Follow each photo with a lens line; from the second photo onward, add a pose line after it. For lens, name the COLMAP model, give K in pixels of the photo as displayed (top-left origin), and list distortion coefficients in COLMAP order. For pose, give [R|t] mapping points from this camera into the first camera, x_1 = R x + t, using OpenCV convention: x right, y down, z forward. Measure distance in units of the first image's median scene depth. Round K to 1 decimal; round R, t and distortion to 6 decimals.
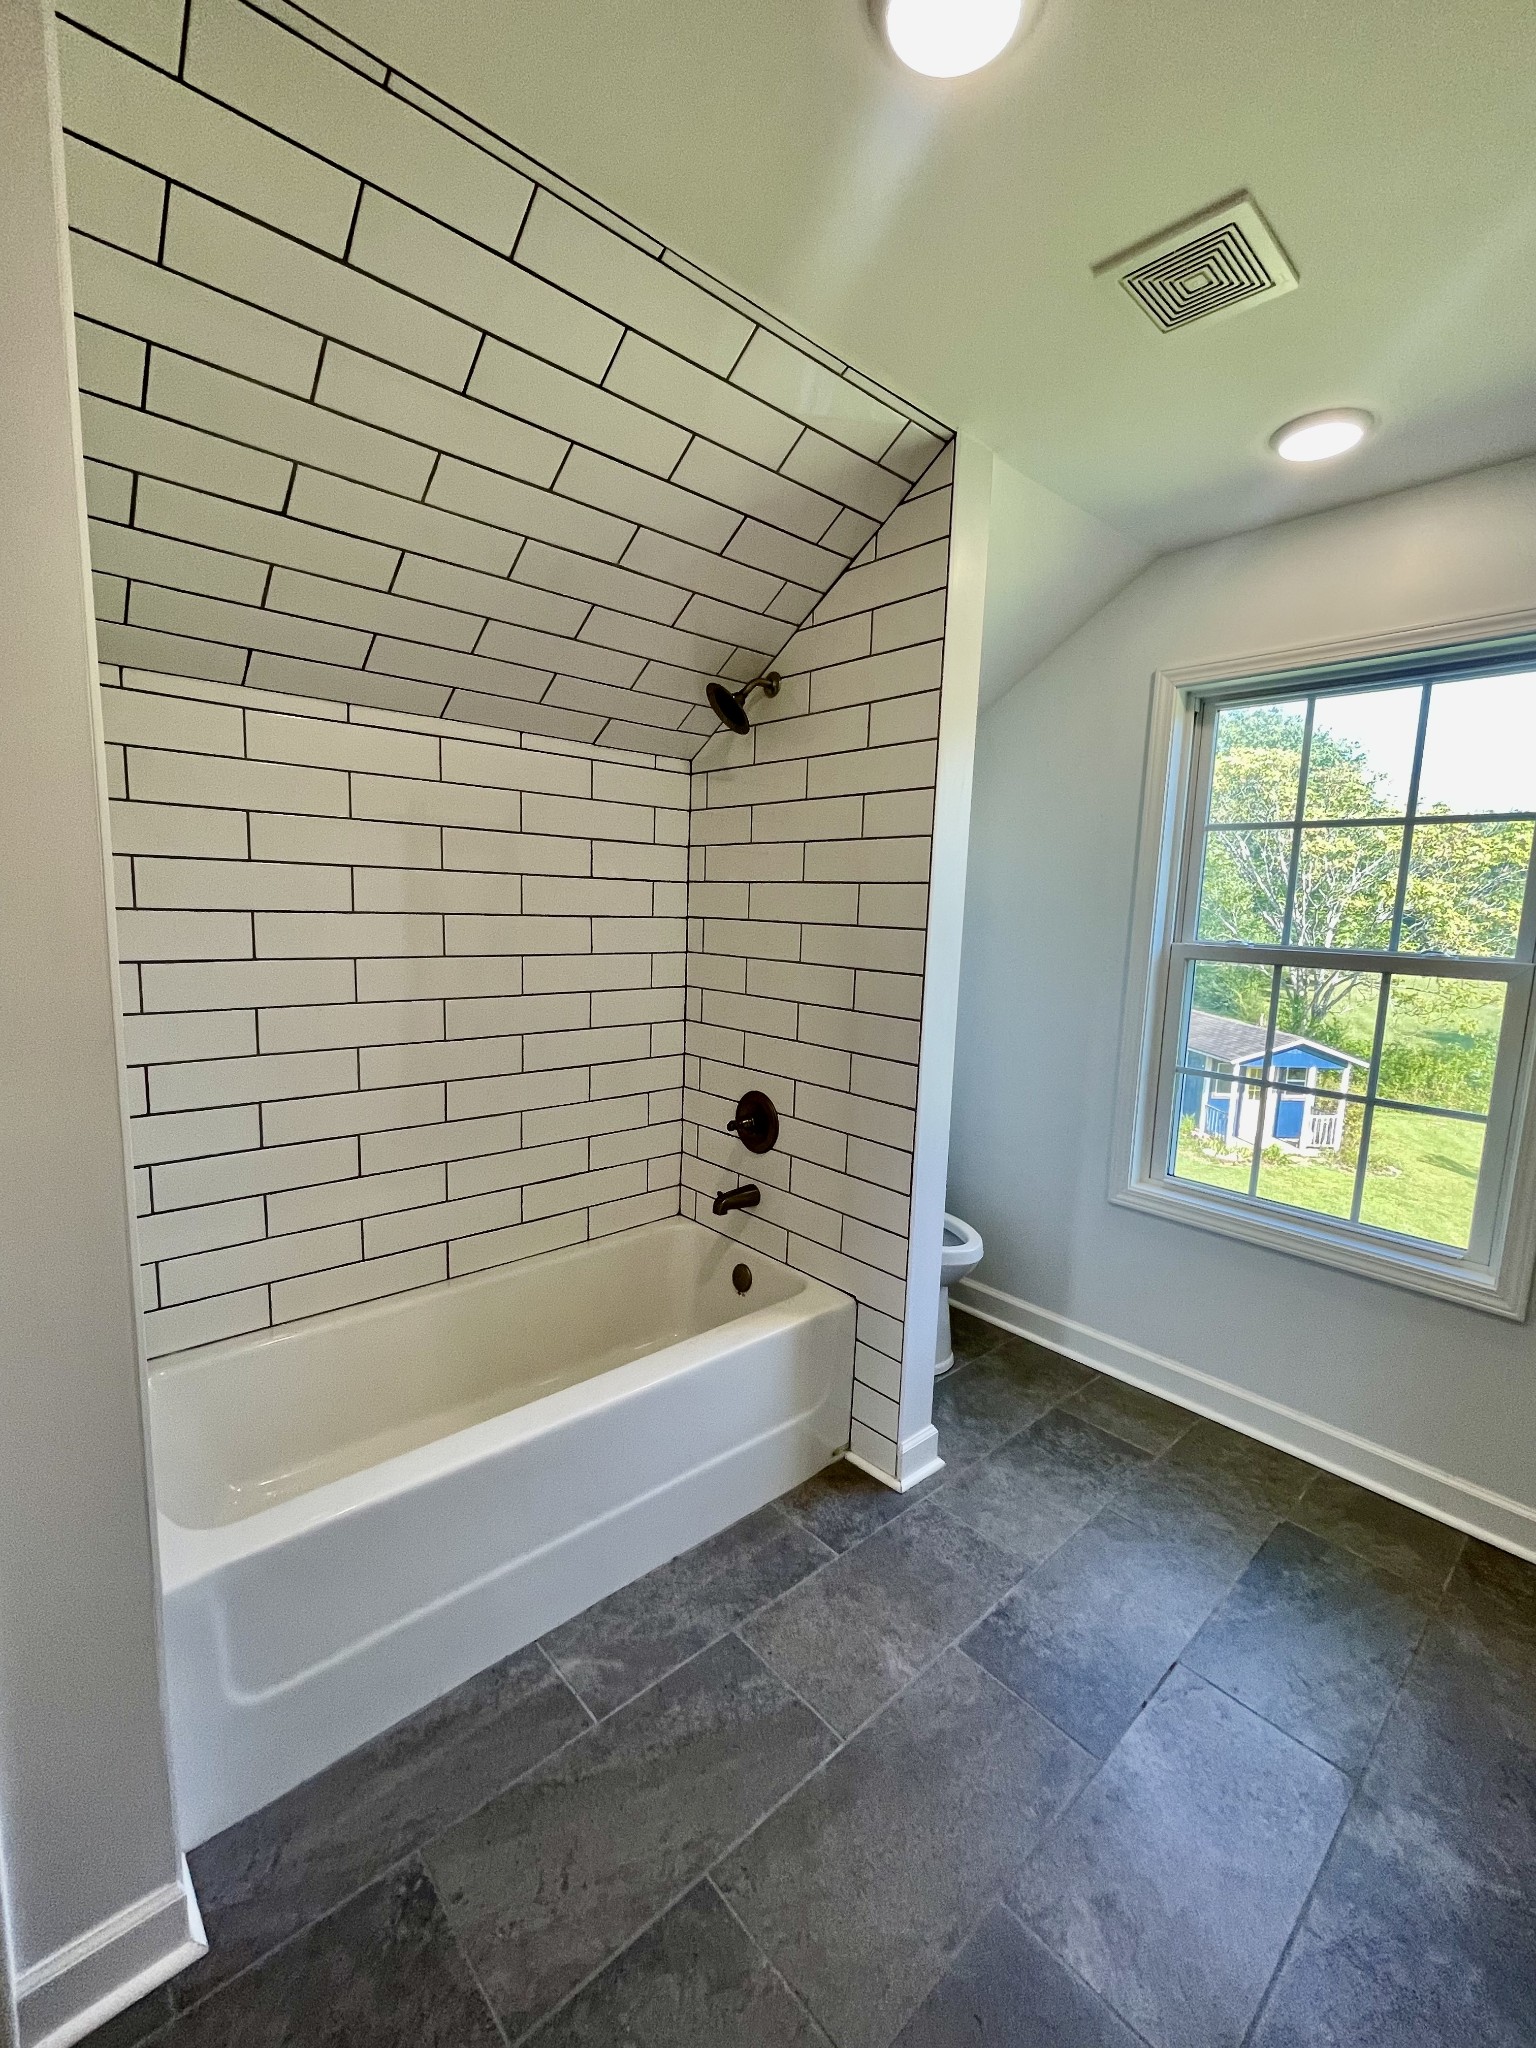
lens RADIAL K [[874.1, 0, 768.7], [0, 874.1, 1021.5], [0, 0, 1]] dist [0.002817, 0.000316]
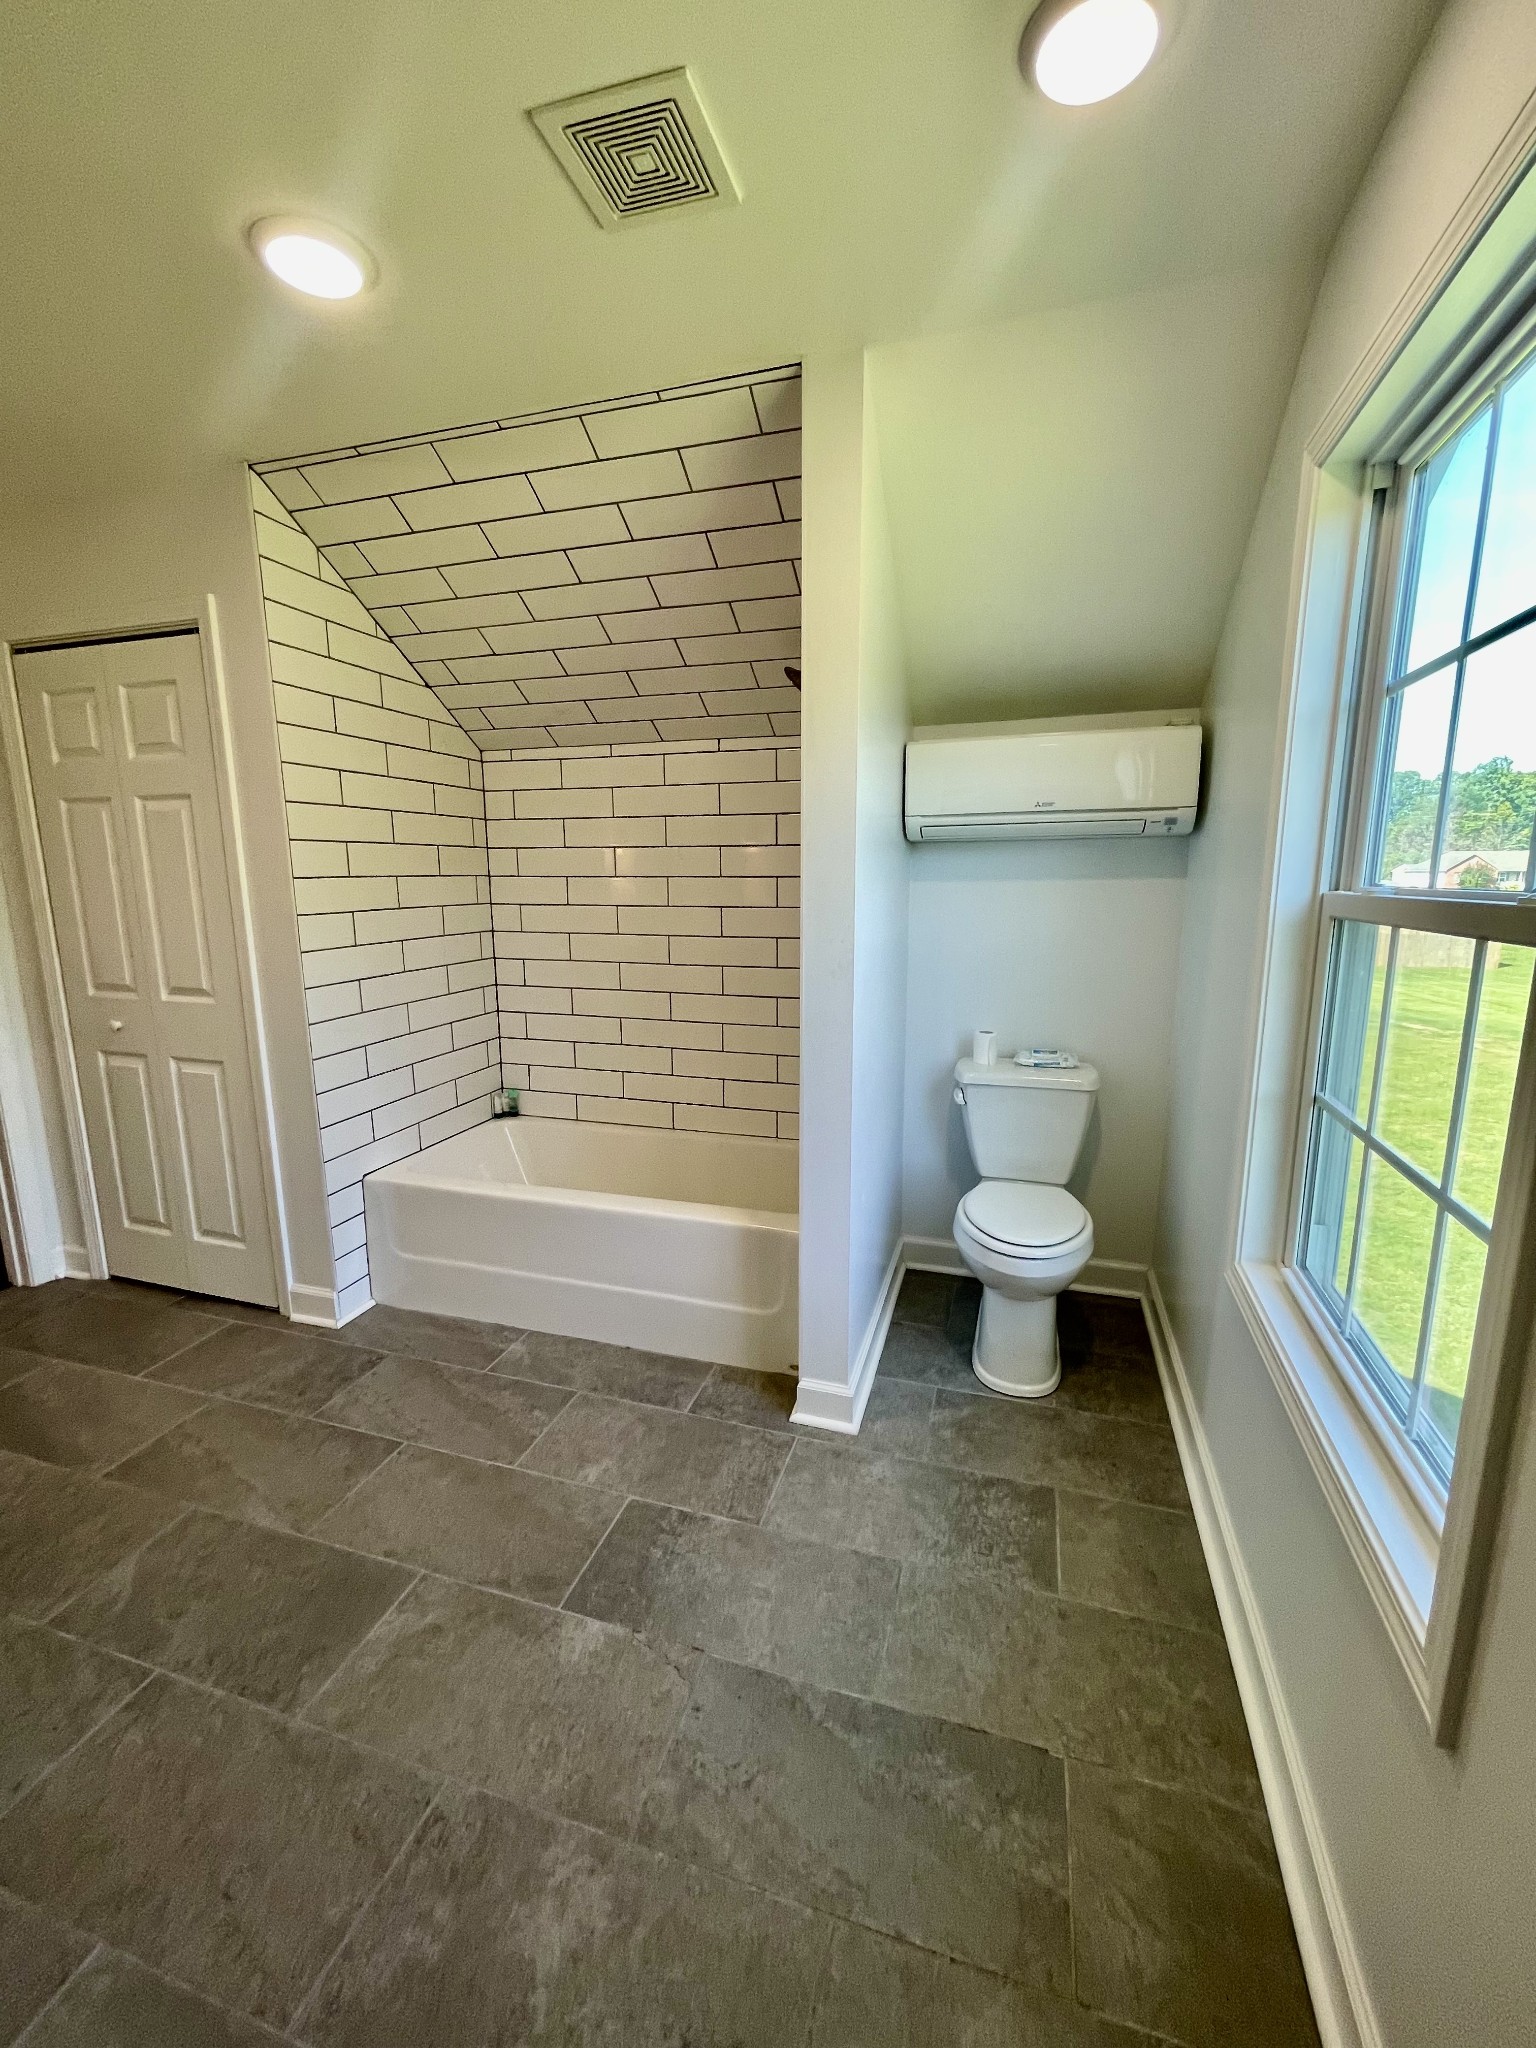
lens RADIAL K [[823.0, 0, 777.5], [0, 823.0, 1019.6], [0, 0, 1]] dist [-0.022023, 0.009138]
pose [[0.510192, 0.116224, -0.852171, 1.136451], [-0.096934, 0.992285, 0.077299, -0.011183], [0.854581, 0.043167, 0.517522, 0.573949]]
